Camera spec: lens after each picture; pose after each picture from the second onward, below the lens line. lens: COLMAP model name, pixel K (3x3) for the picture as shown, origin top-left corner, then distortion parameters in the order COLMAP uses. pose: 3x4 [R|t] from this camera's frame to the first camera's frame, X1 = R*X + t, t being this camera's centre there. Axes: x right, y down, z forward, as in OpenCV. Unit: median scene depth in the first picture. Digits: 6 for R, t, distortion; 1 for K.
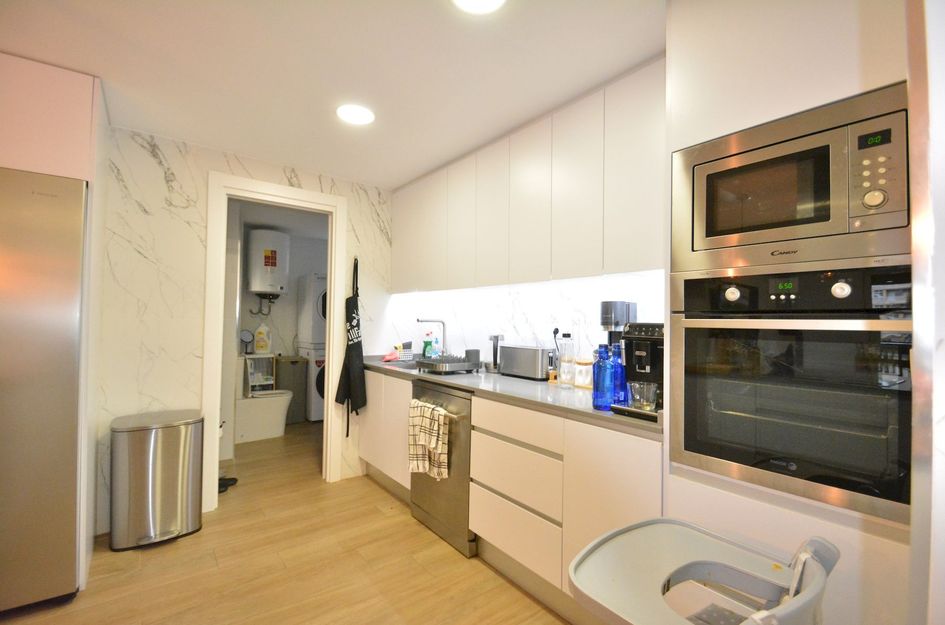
lens RADIAL K [[418.9, 0, 472.5], [0, 418.9, 312.5], [0, 0, 1]] dist [-0.001944, -0.001041]
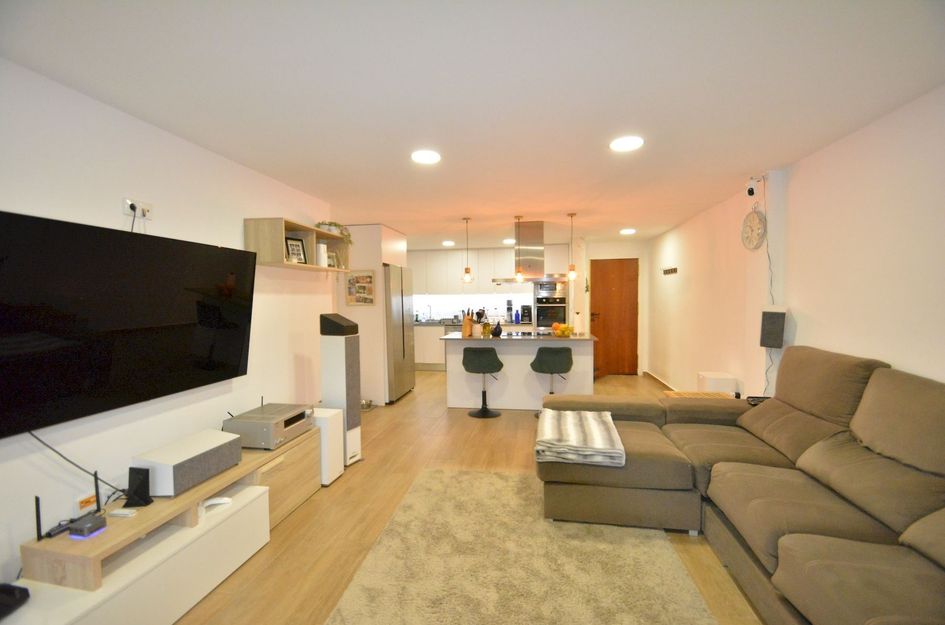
lens RADIAL K [[418.9, 0, 472.5], [0, 418.9, 312.5], [0, 0, 1]] dist [-0.001944, -0.001041]
pose [[0.736586, -0.040939, 0.675104, -2.459244], [0.004930, 0.998465, 0.055169, -0.119069], [-0.676326, -0.037308, 0.735657, -1.607082]]
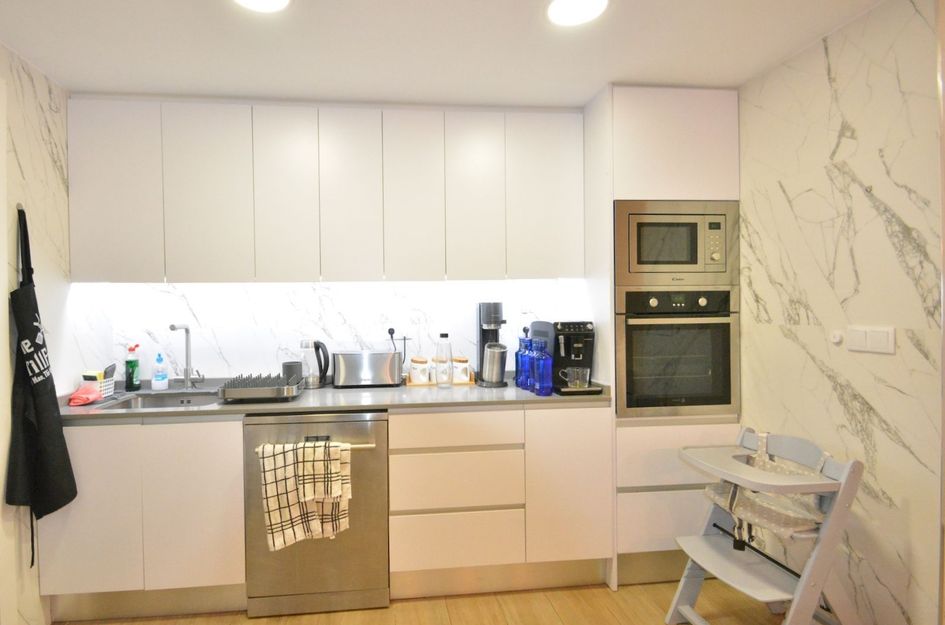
lens RADIAL K [[476.9, 0, 404.6], [0, 476.9, 313.1], [0, 0, 1]] dist [-0.000186, -0.000381]
pose [[0.529016, -0.028895, 0.848120, -0.804450], [0.002779, 0.999474, 0.032318, -0.036443], [-0.848607, -0.014739, 0.528818, 0.482383]]
